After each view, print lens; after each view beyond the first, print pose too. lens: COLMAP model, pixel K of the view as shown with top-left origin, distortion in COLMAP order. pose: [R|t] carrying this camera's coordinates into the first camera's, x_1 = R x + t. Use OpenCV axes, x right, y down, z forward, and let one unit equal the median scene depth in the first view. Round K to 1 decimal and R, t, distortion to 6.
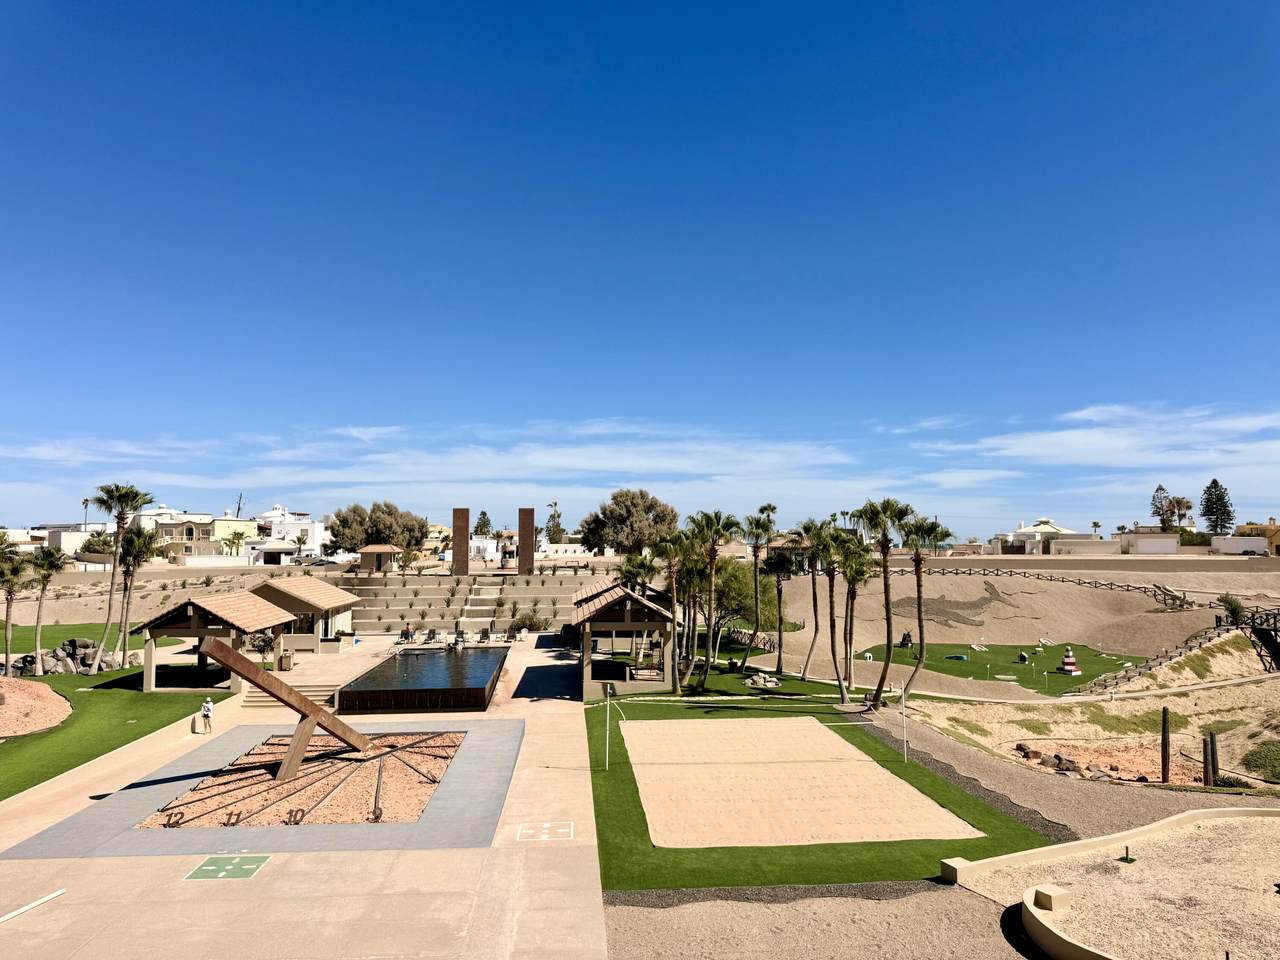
lens RADIAL K [[873.7, 0, 640.2], [0, 873.7, 478.6], [0, 0, 1]] dist [0.010416, 0.000346]
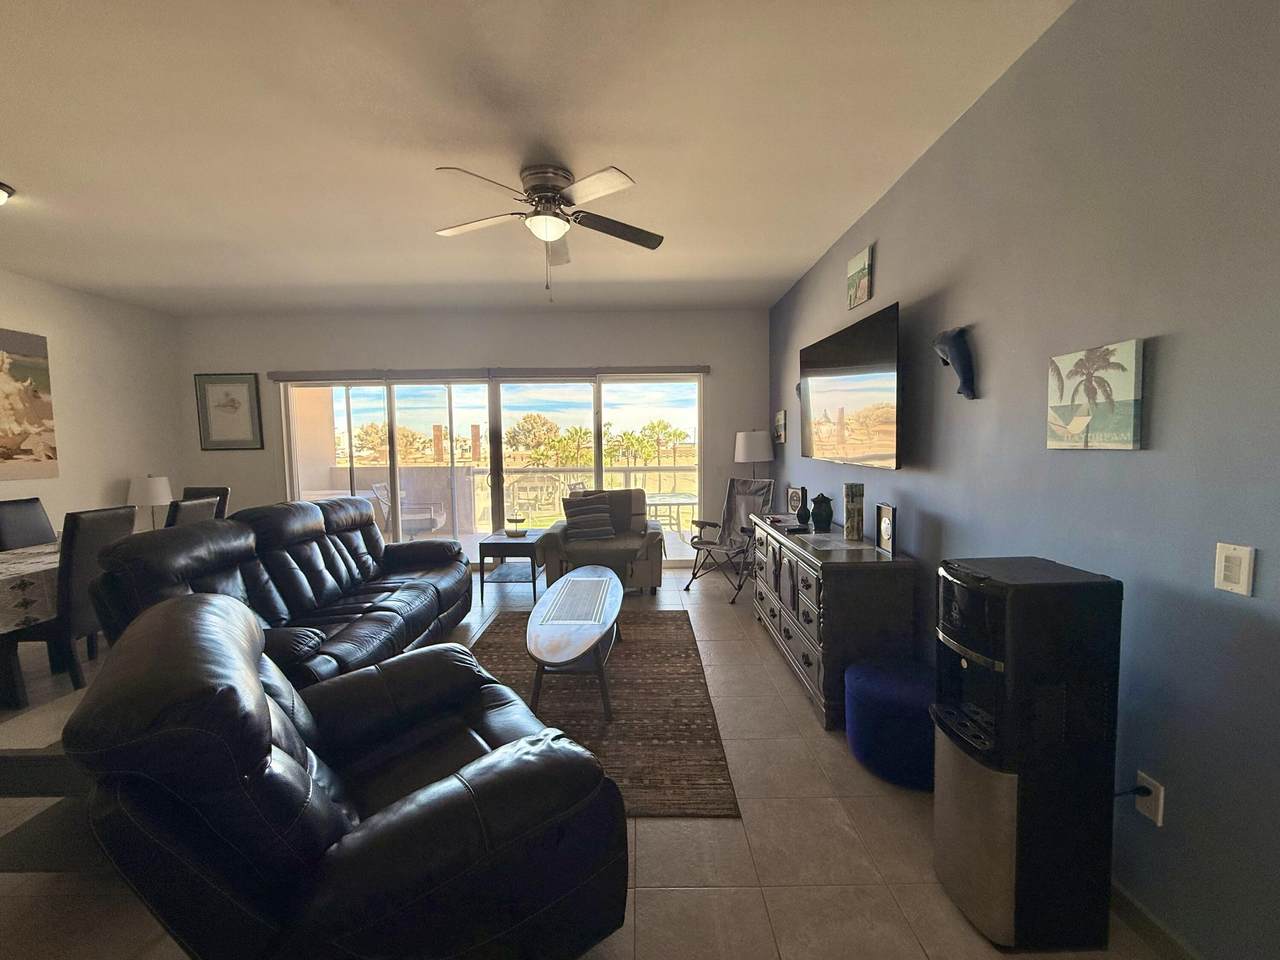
lens RADIAL K [[514.8, 0, 644.4], [0, 514.8, 483.5], [0, 0, 1]] dist [-0.002776, 0.000610]
pose [[0.978565, -0.026936, 0.204171, -0.007974], [-0.004093, 0.988670, 0.150052, -0.007126], [-0.205899, -0.147671, 0.967367, -0.123066]]
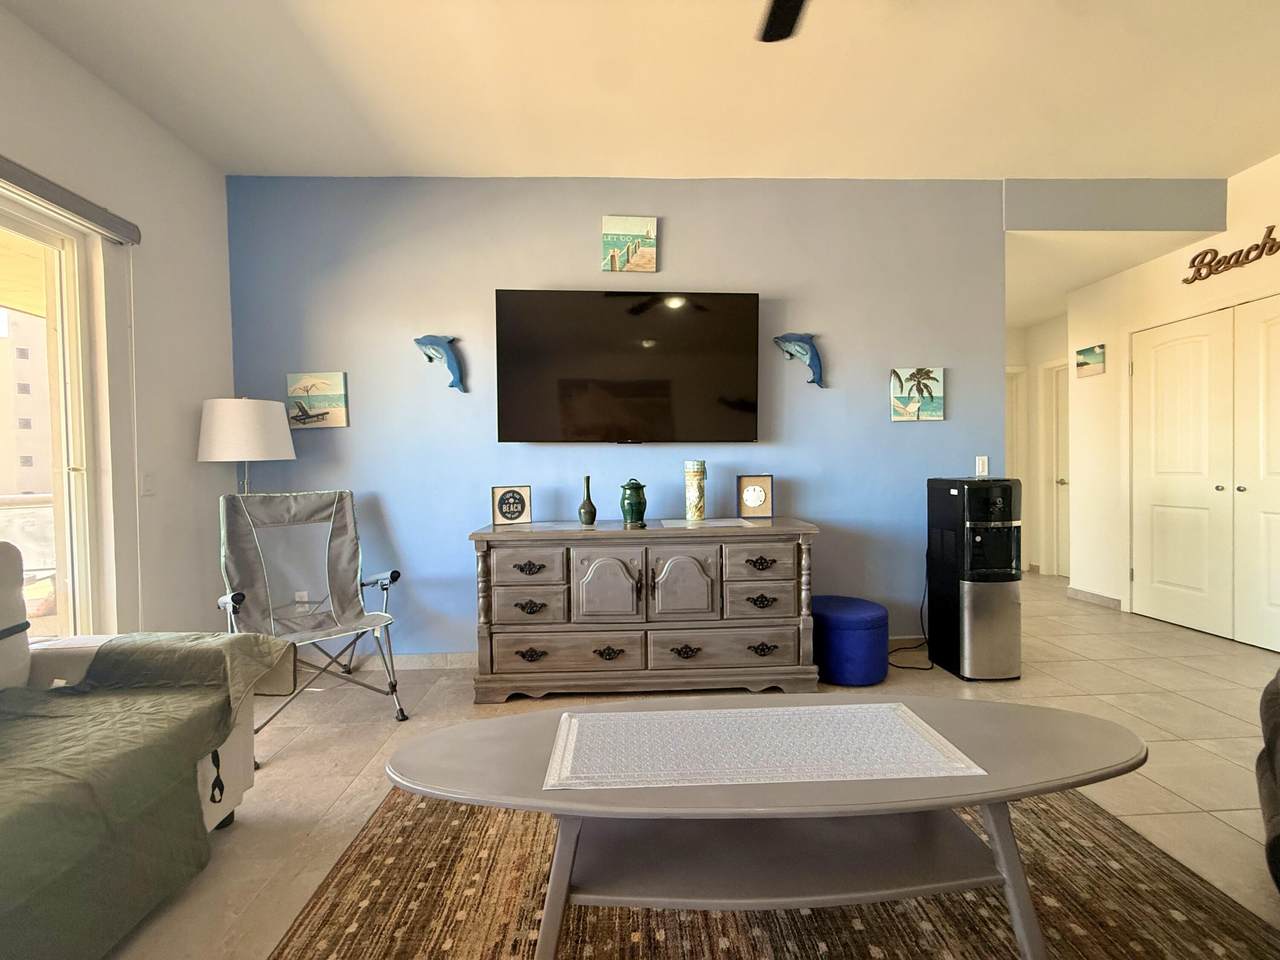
lens RADIAL K [[514.8, 0, 644.0], [0, 514.8, 477.8], [0, 0, 1]] dist [-0.002776, 0.000610]
pose [[-0.242731, -0.012700, 0.970010, -0.022968], [-0.049217, 0.998788, 0.000760, 0.002135], [-0.968844, -0.047557, -0.243062, -0.062384]]
